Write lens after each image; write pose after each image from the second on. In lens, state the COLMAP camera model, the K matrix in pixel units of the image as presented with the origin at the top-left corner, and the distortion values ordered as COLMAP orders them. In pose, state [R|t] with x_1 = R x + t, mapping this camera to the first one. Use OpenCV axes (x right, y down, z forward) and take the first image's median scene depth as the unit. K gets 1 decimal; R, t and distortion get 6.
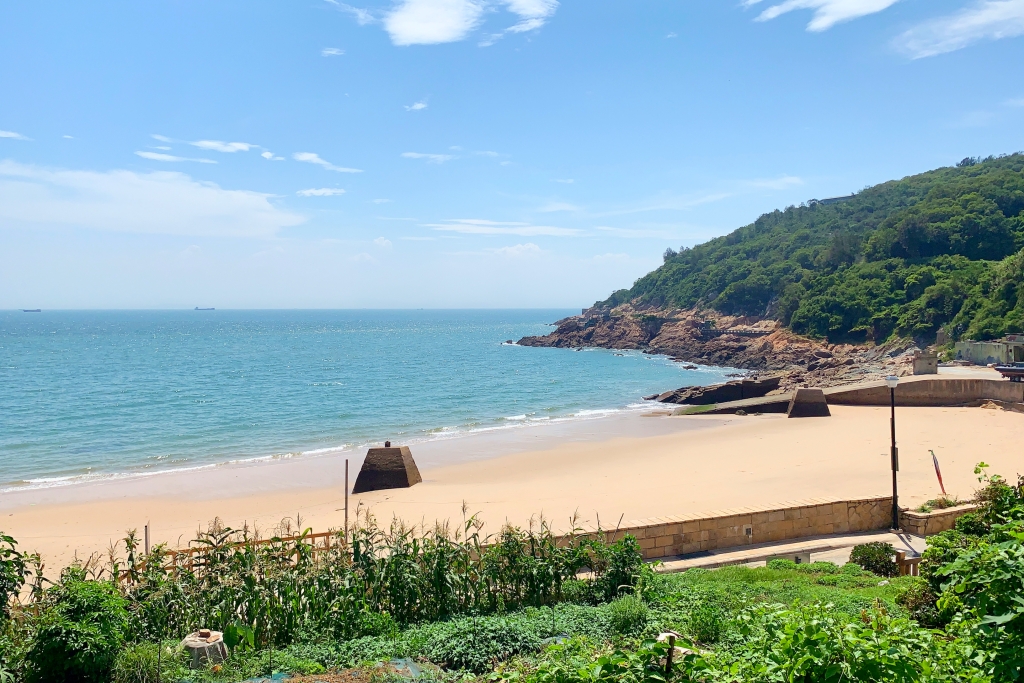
lens RADIAL K [[752.5, 0, 512.9], [0, 752.5, 341.9], [0, 0, 1]] dist [-0.012858, -0.003599]
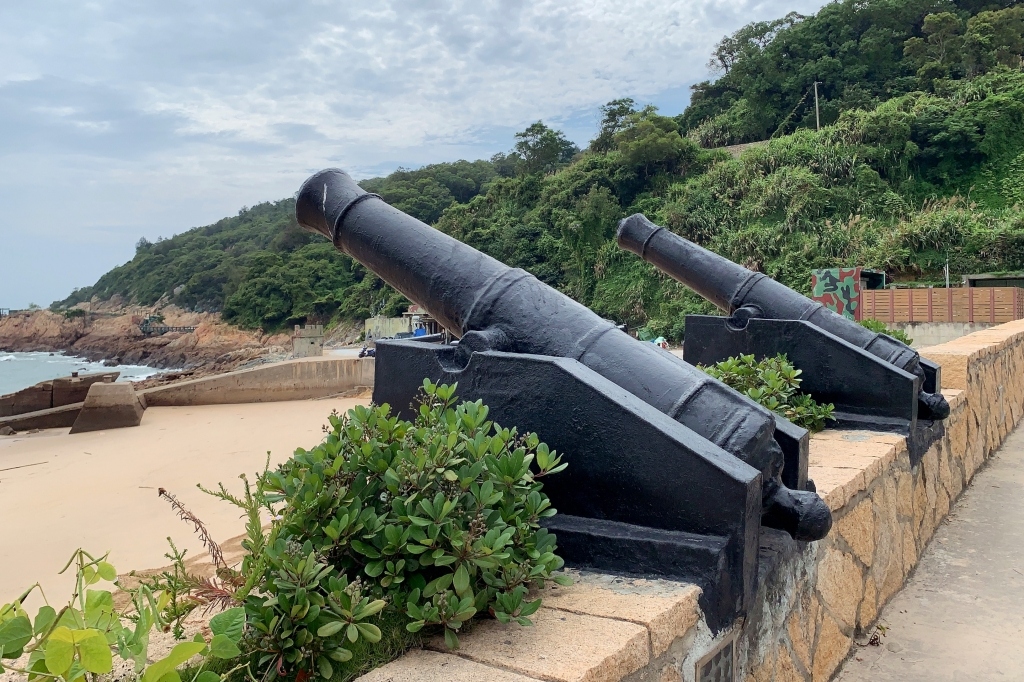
lens RADIAL K [[752.5, 0, 511.6], [0, 752.5, 338.9], [0, 0, 1]] dist [-0.012858, -0.003599]
pose [[0.826634, -0.011266, 0.562627, 0.163003], [0.022529, 0.999661, -0.013083, 0.020695], [-0.562289, 0.023490, 0.826607, 0.158110]]
